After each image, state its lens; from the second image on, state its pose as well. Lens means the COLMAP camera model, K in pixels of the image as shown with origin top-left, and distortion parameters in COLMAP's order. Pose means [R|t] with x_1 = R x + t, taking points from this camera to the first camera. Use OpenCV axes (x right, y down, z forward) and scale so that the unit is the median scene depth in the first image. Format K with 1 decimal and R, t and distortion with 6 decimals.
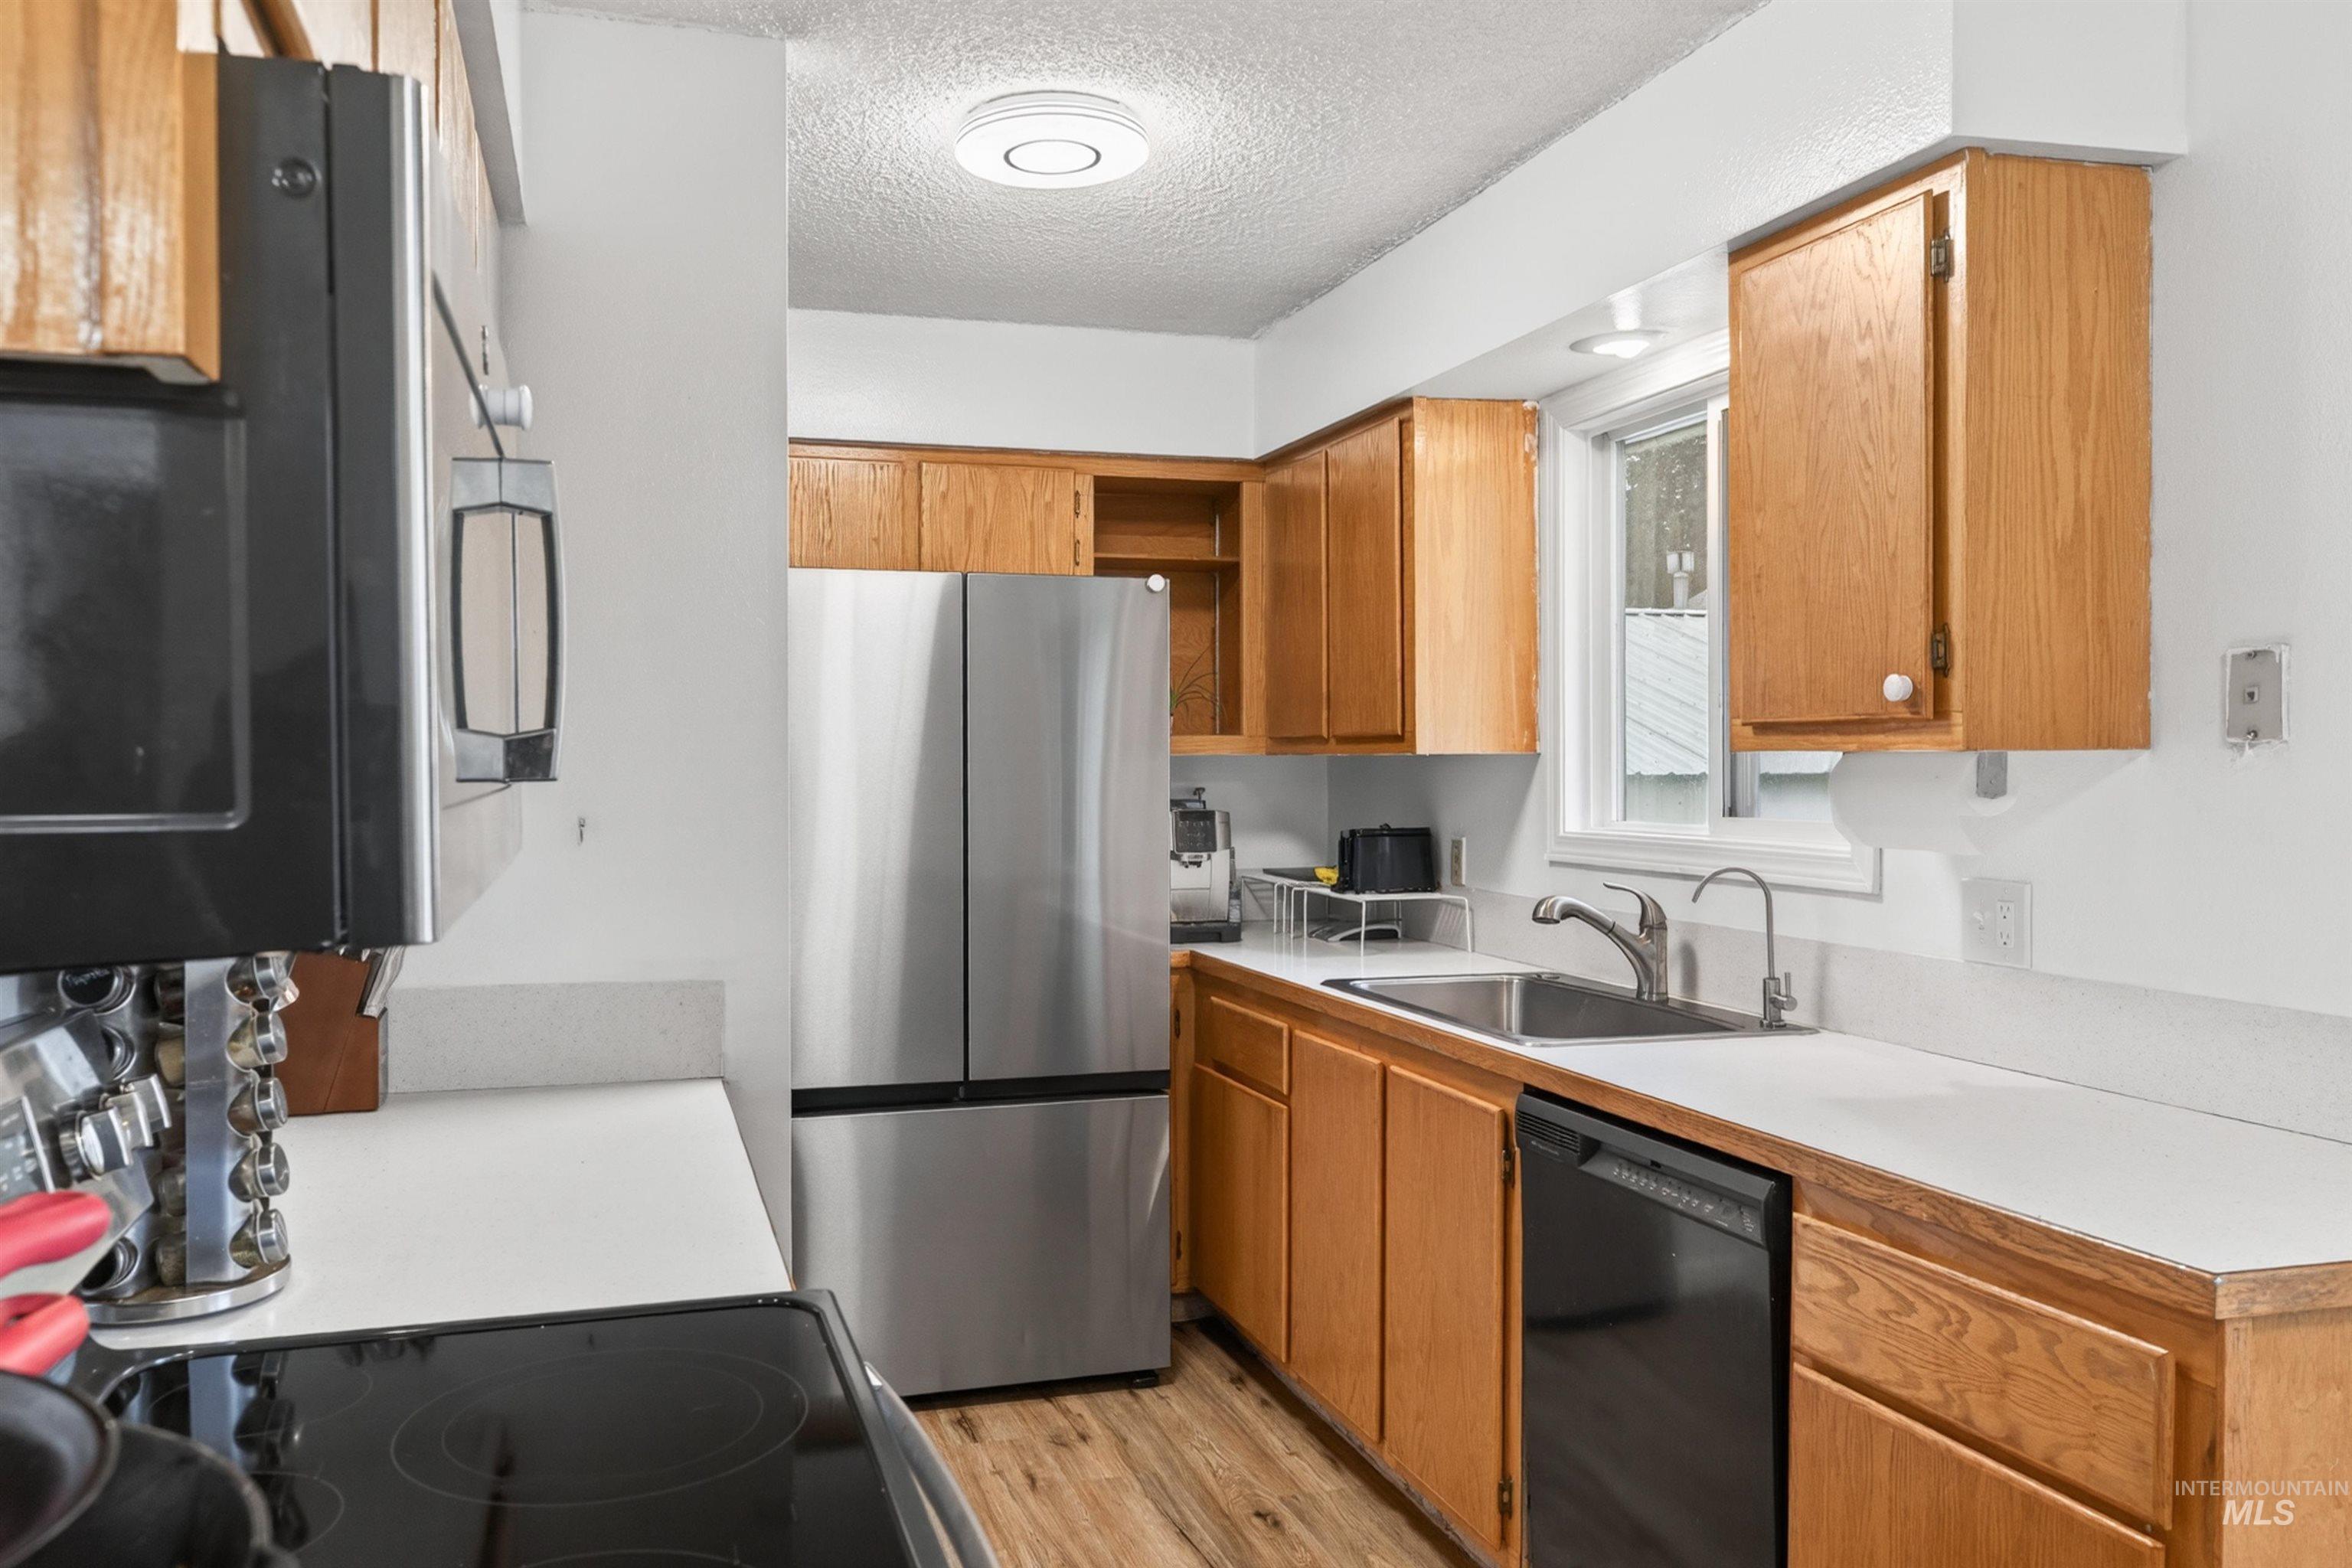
lens RADIAL K [[1690.2, 0, 1109.5], [0, 1690.2, 787.7], [0, 0, 1]] dist [-0.005360, 0.001971]
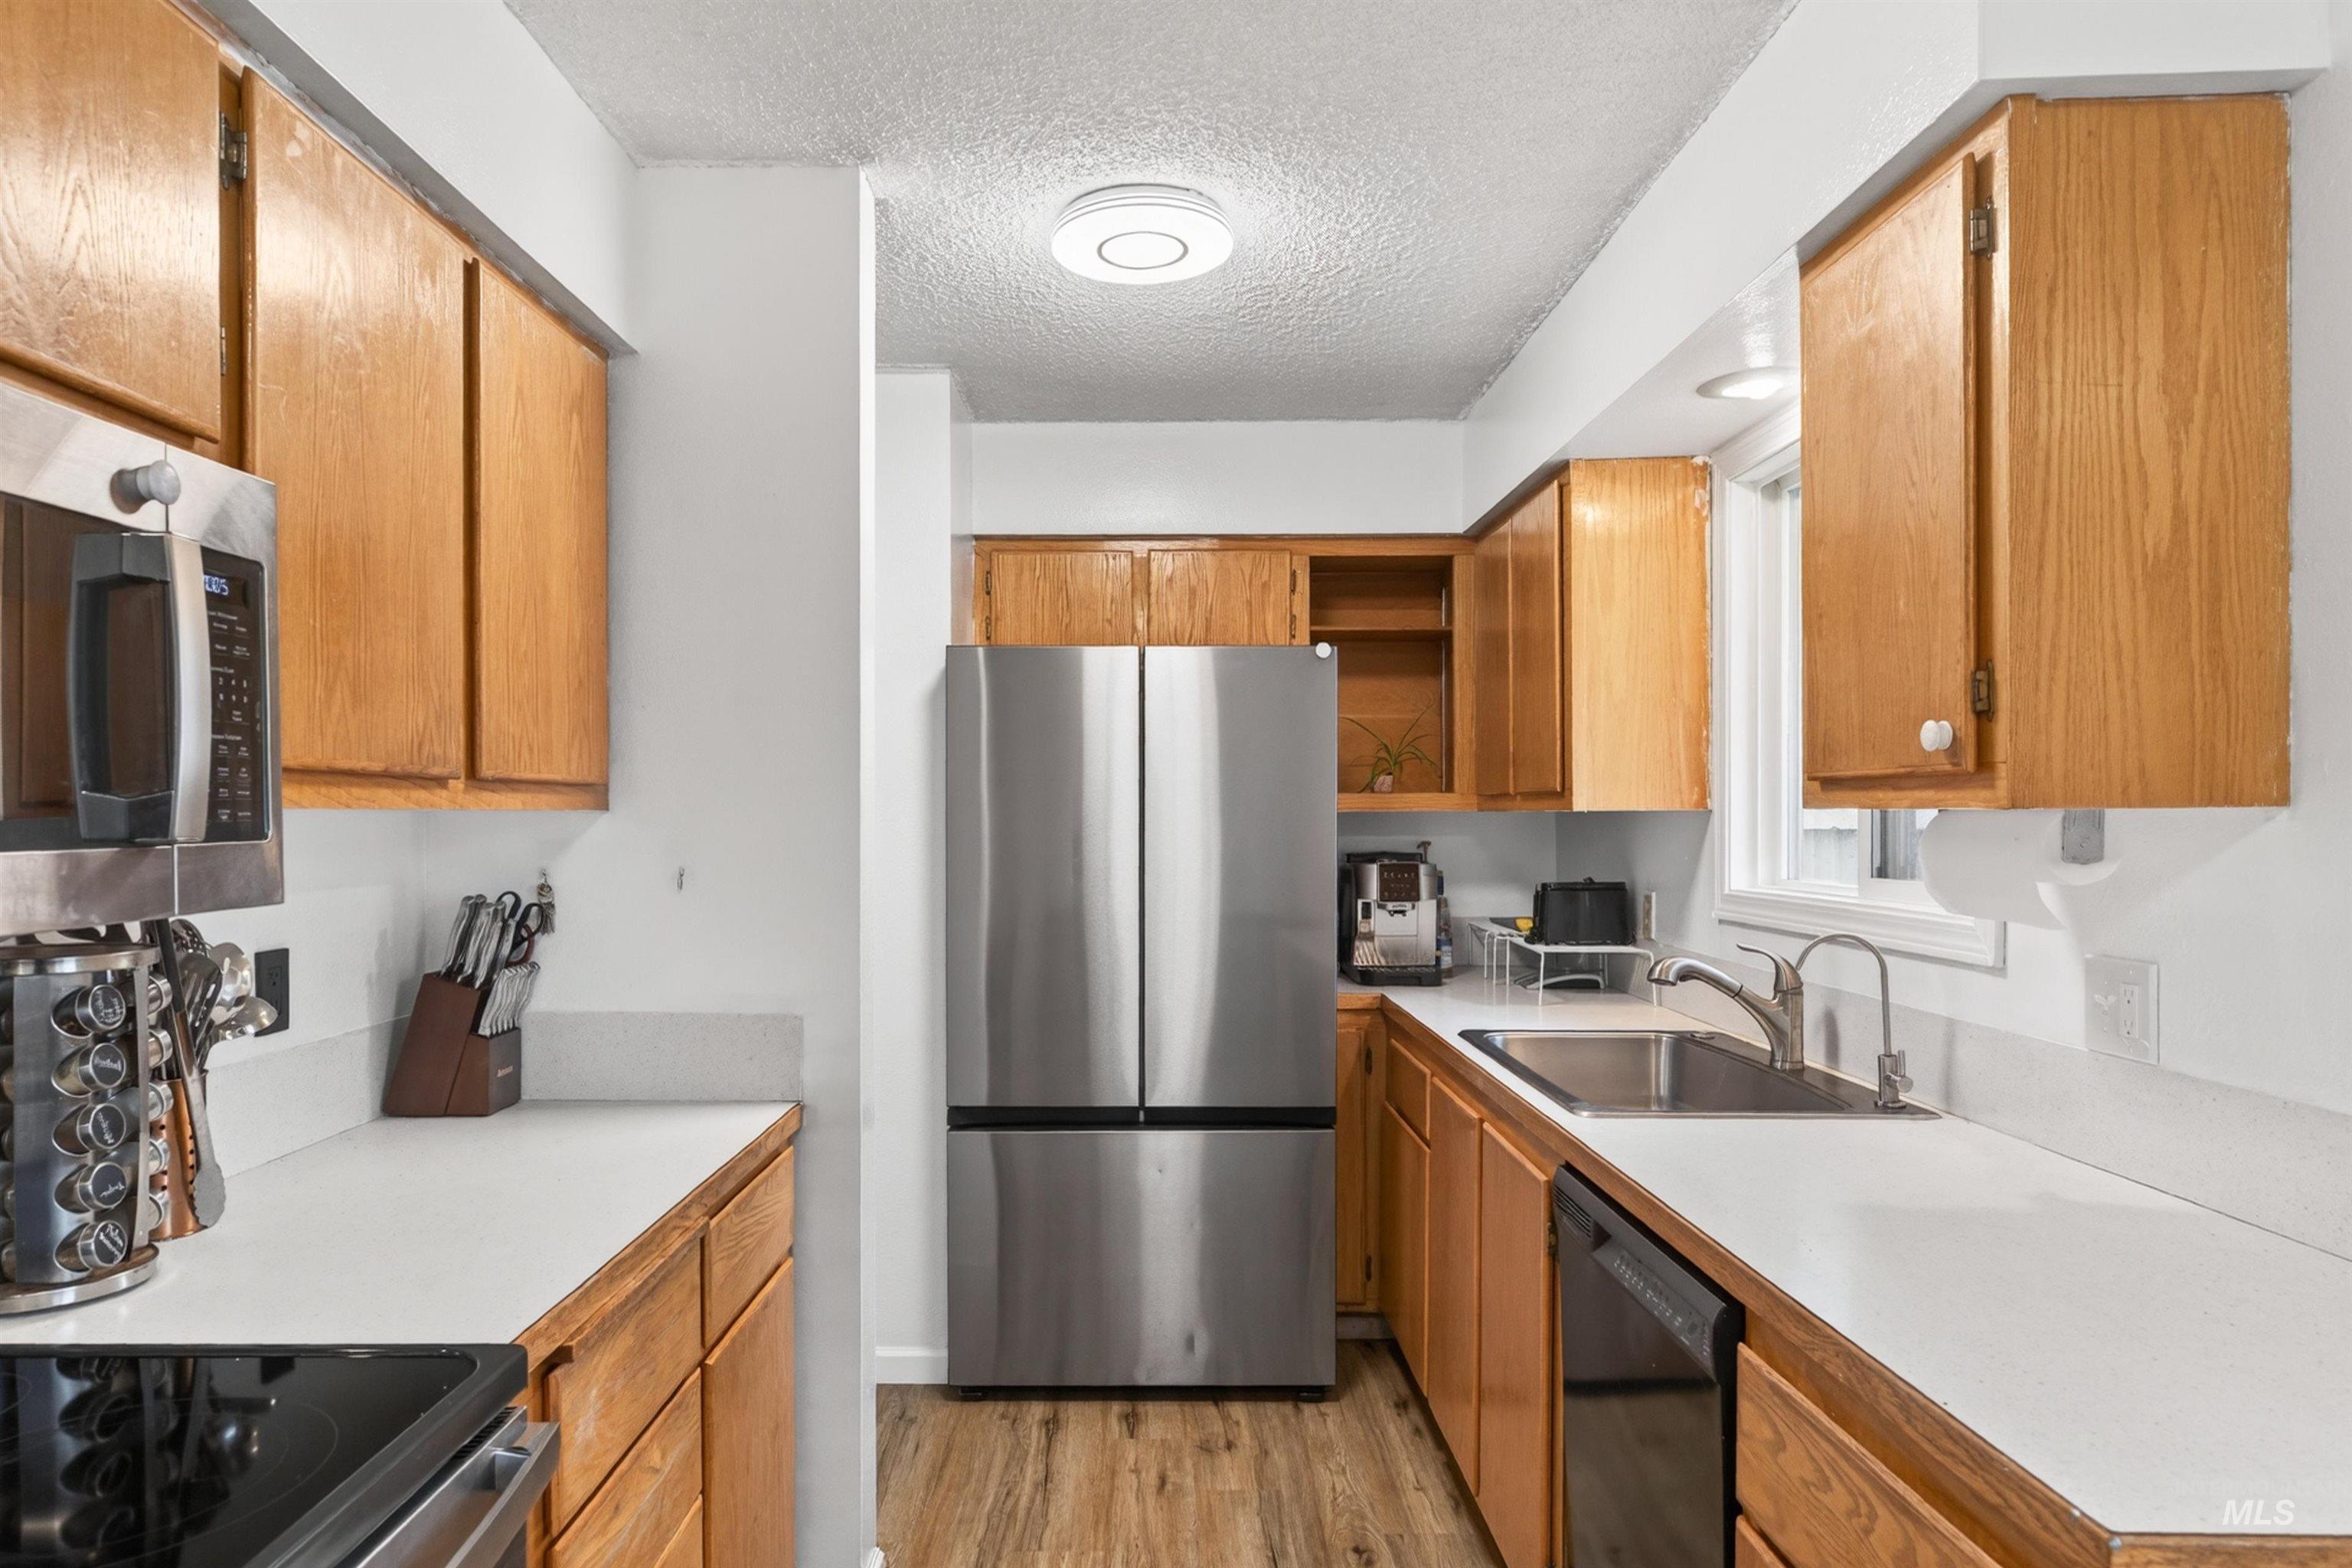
lens RADIAL K [[1391.9, 0, 1147.2], [0, 1391.9, 827.8], [0, 0, 1]] dist [-0.002387, -0.000908]
pose [[0.959122, 0.003984, -0.282965, 0.216015], [-0.005674, 0.999971, -0.005151, -0.004723], [0.282936, 0.006546, 0.959116, 0.156476]]
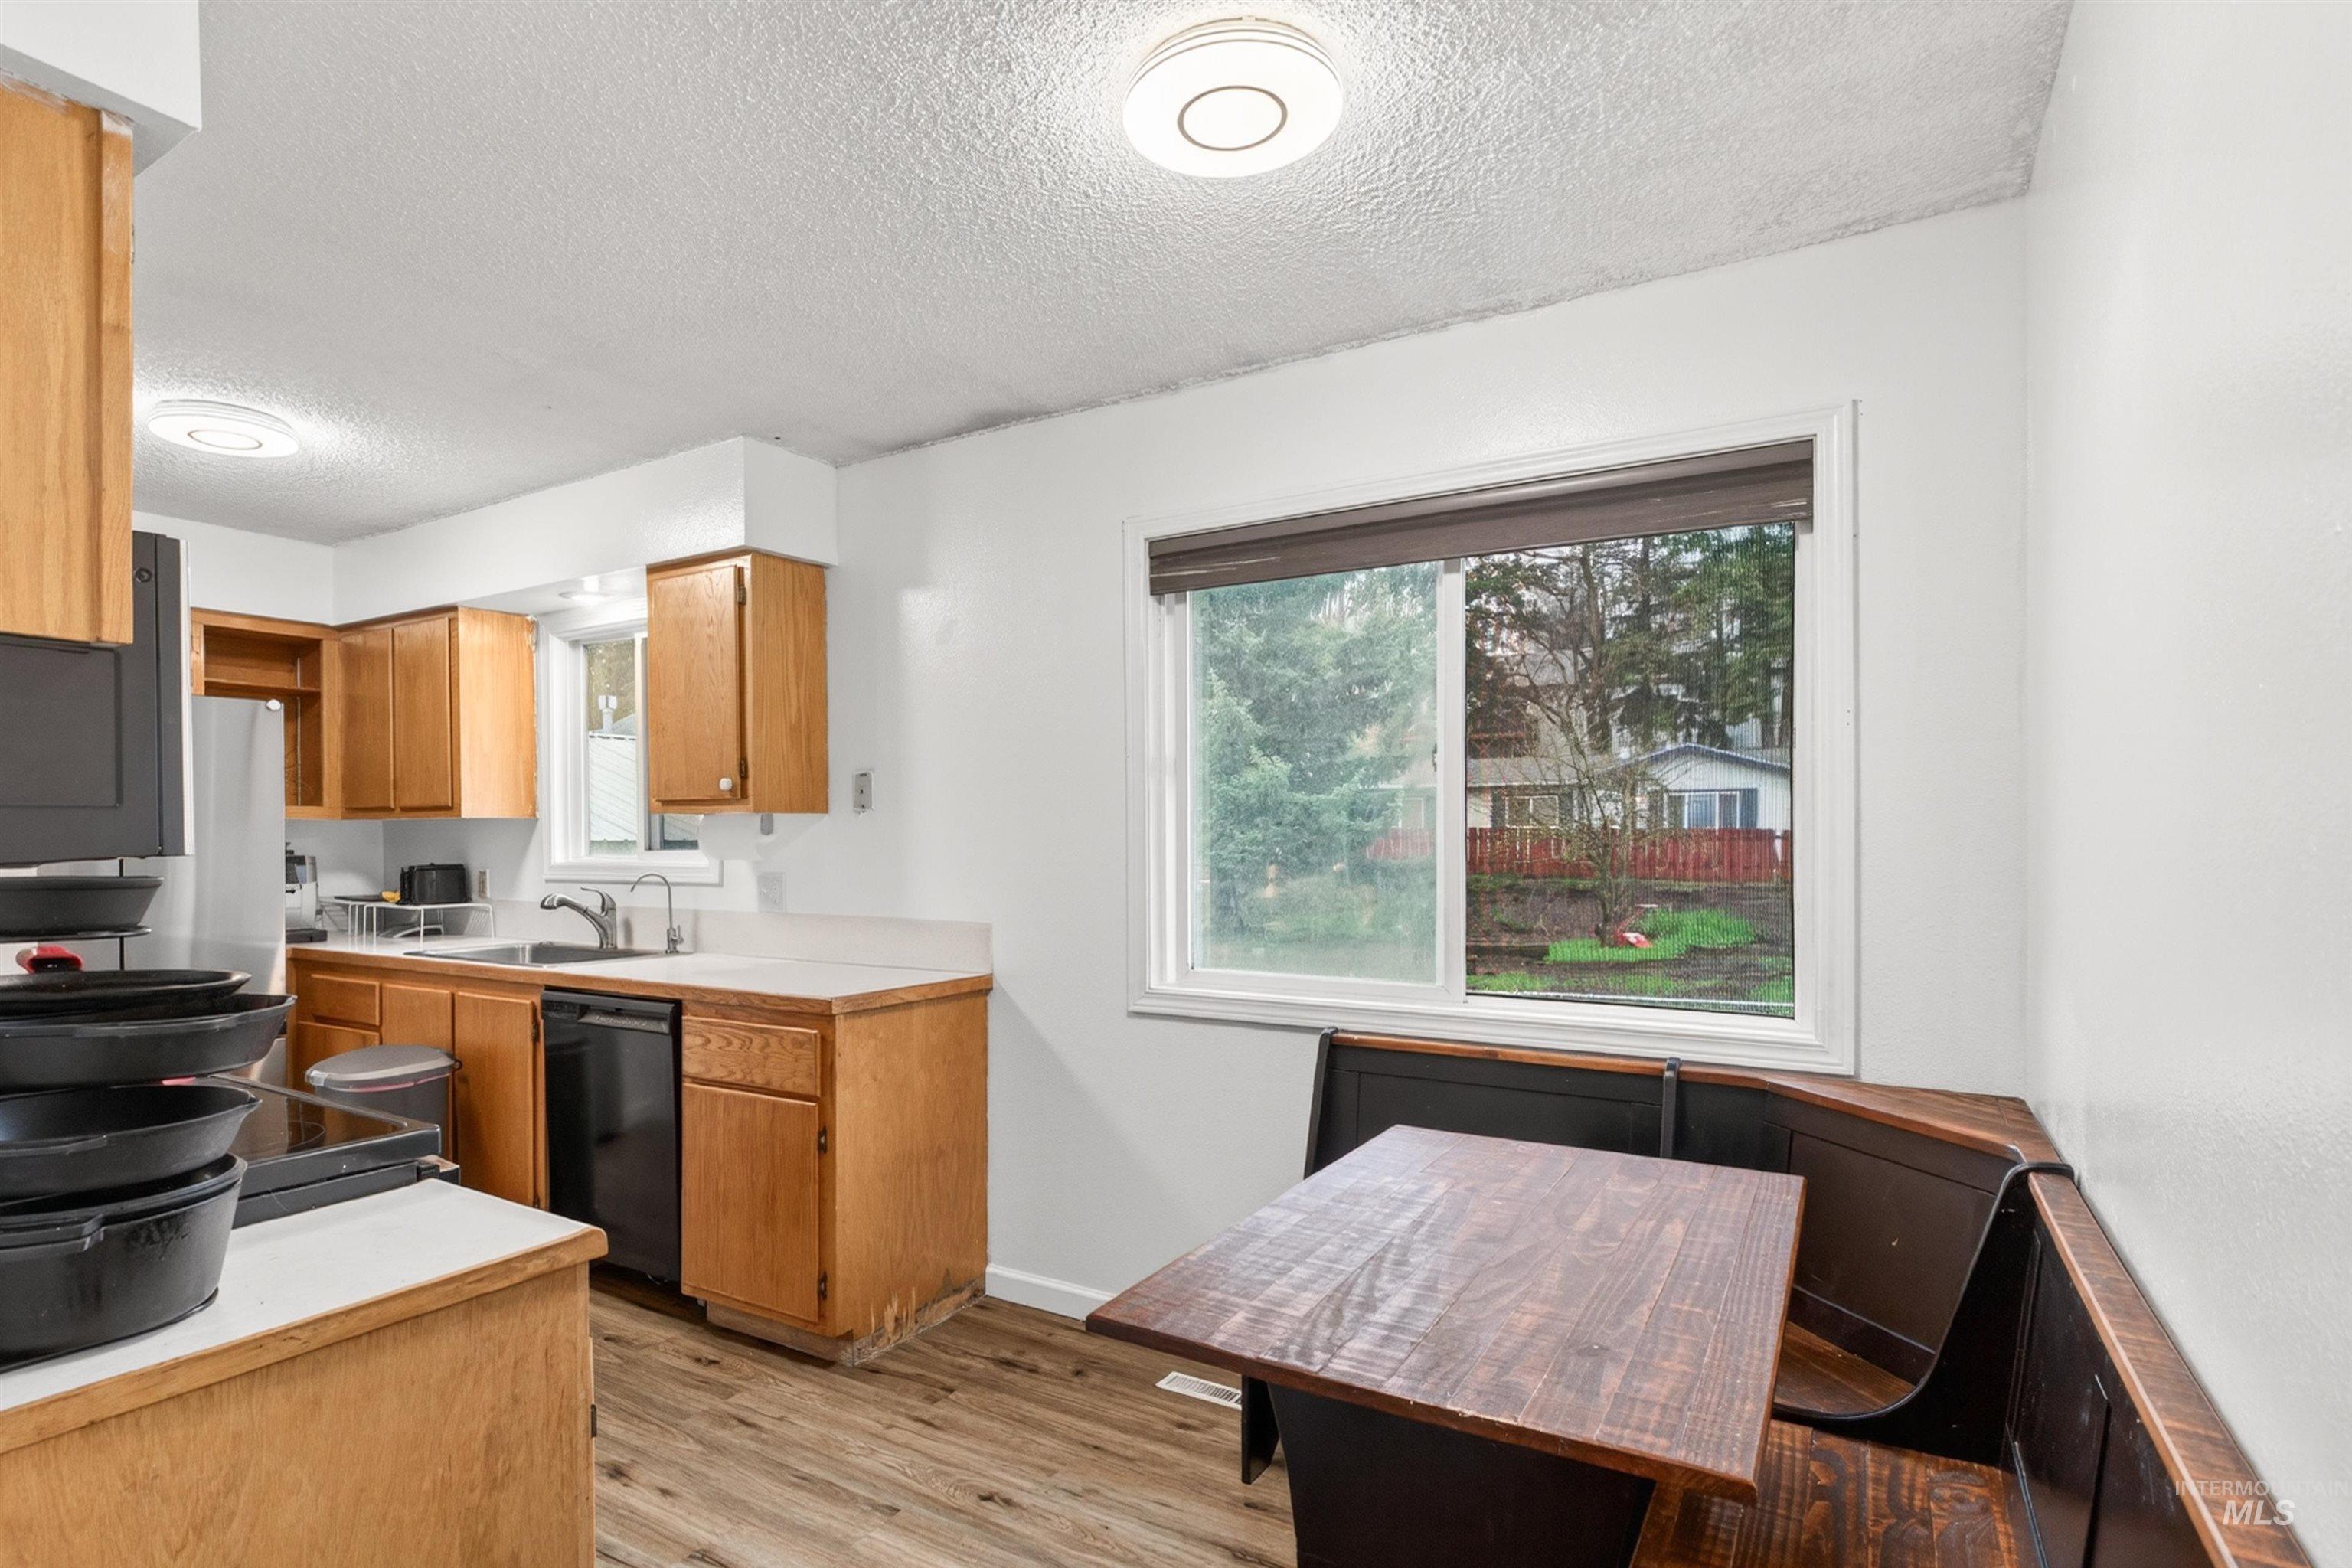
lens RADIAL K [[1240.5, 0, 1079.3], [0, 1240.5, 848.2], [0, 0, 1]] dist [0.000752, 0.000016]
pose [[0.767361, -0.006431, 0.641183, -0.174198], [0.012060, 0.999918, -0.004404, 0.029401], [-0.641101, 0.011112, 0.767376, -0.428129]]
